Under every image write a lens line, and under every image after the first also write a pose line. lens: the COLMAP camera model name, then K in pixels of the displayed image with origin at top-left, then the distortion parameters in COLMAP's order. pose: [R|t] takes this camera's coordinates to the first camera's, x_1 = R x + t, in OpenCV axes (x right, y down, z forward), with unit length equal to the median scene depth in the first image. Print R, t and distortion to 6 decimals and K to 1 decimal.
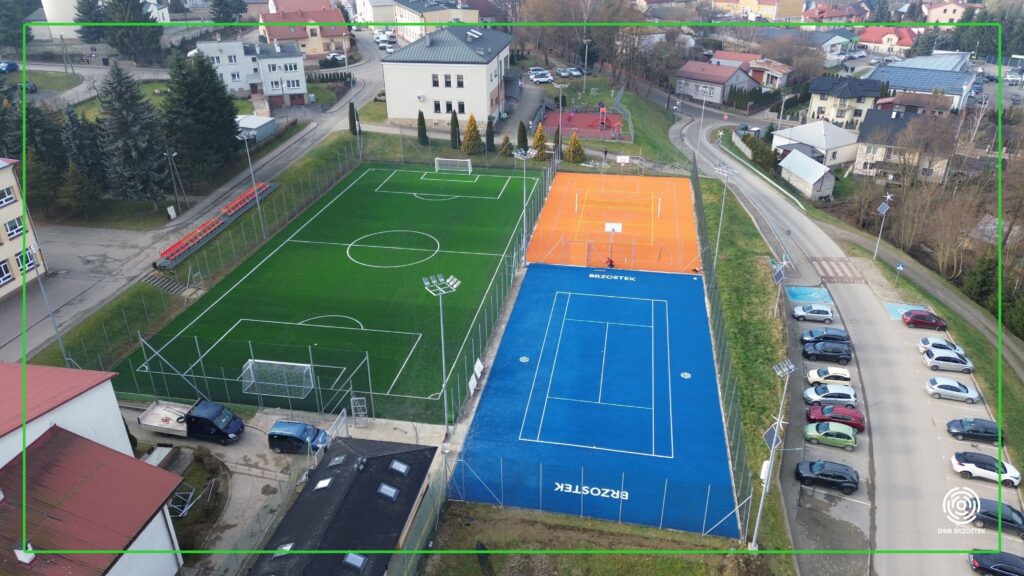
lens RADIAL K [[724.7, 0, 513.8], [0, 724.7, 286.8], [0, 0, 1]] dist [-0.002240, -0.001494]
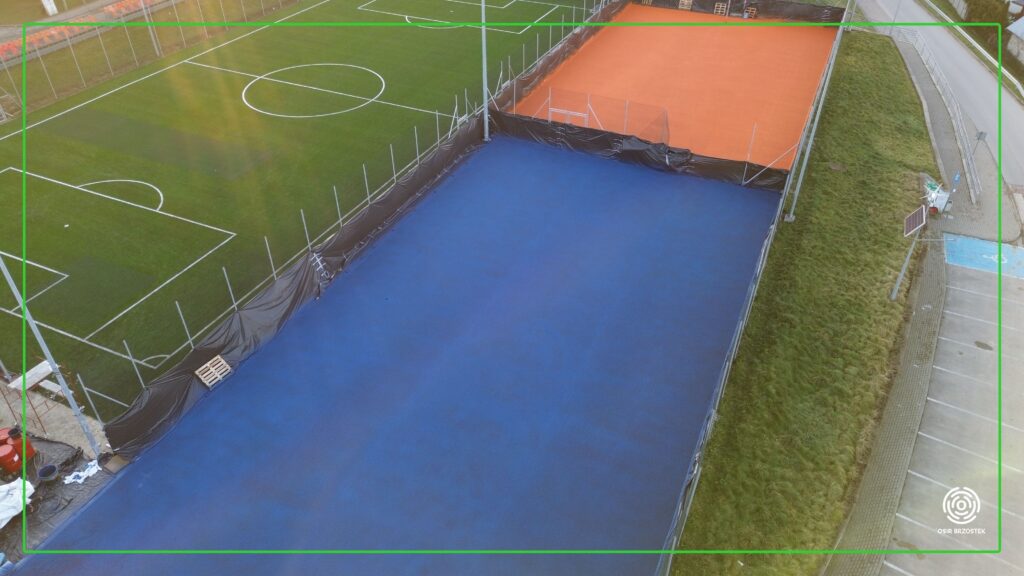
lens RADIAL K [[724.7, 0, 511.9], [0, 724.7, 288.9], [0, 0, 1]] dist [-0.002240, -0.001494]
pose [[0.964369, 0.162081, -0.209099, 0.113053], [-0.121888, 0.973681, 0.192586, -0.016121], [0.234811, -0.160238, 0.958743, 0.246727]]
